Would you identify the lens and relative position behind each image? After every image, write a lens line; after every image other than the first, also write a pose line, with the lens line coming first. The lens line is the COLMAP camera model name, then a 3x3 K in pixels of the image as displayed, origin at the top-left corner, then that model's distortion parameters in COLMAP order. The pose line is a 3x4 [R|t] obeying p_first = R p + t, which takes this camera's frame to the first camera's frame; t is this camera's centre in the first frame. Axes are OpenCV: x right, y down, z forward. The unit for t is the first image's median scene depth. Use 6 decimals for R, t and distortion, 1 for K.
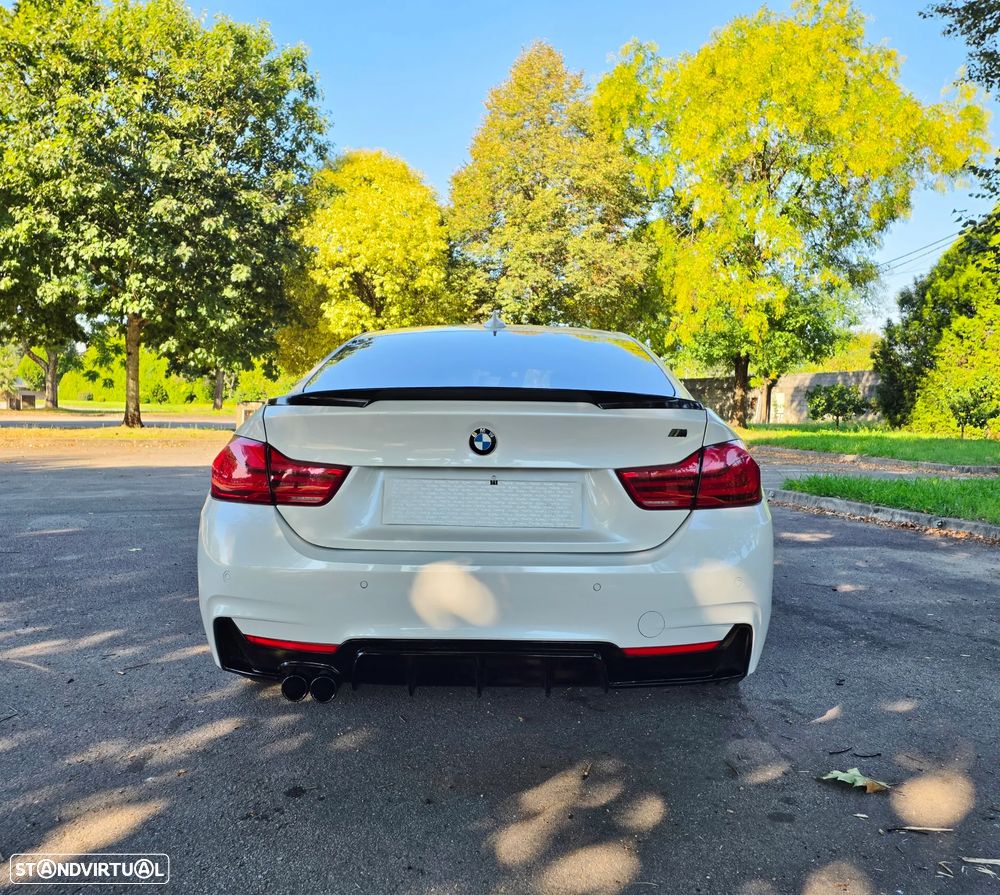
lens RADIAL K [[803.2, 0, 496.9], [0, 803.2, 458.5], [0, 0, 1]] dist [0.083799, -0.077105]
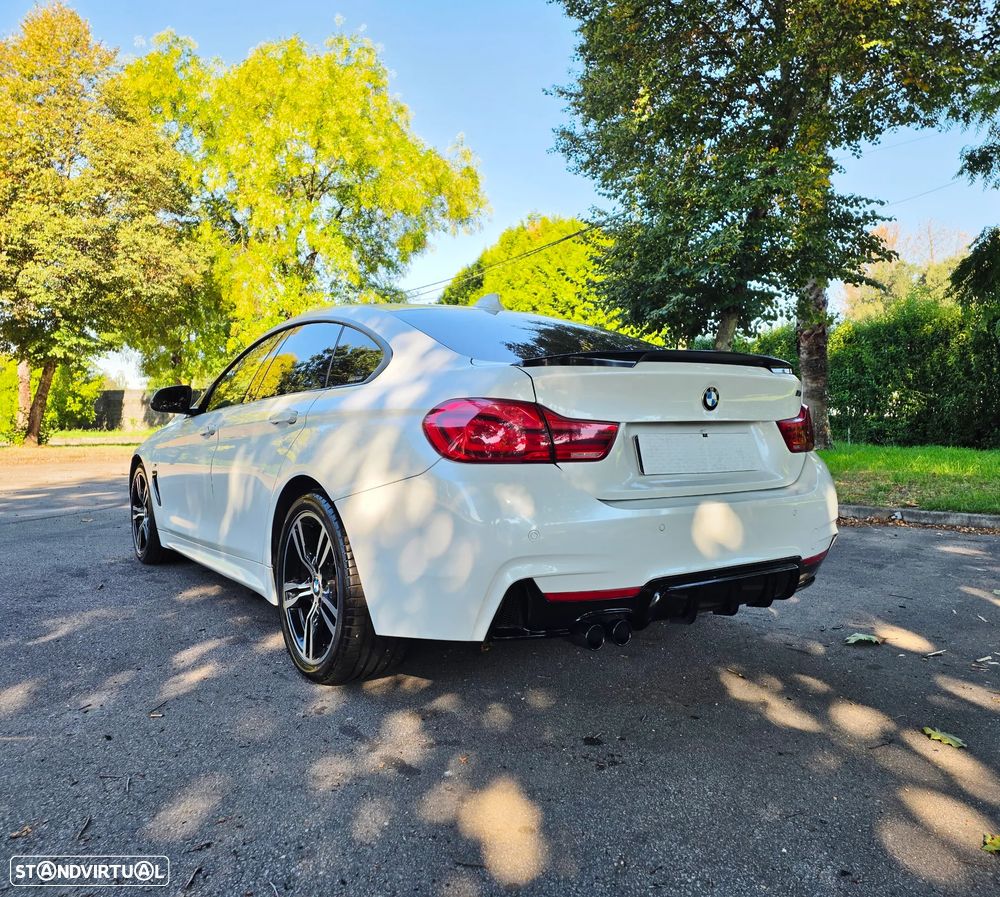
lens RADIAL K [[797.1, 0, 504.8], [0, 797.1, 446.7], [0, 0, 1]] dist [0.096707, -0.102631]
pose [[0.807225, -0.028599, 0.589550, -0.109421], [0.046751, 0.998785, -0.015562, 0.006112], [-0.588389, 0.040124, 0.807582, 0.026861]]
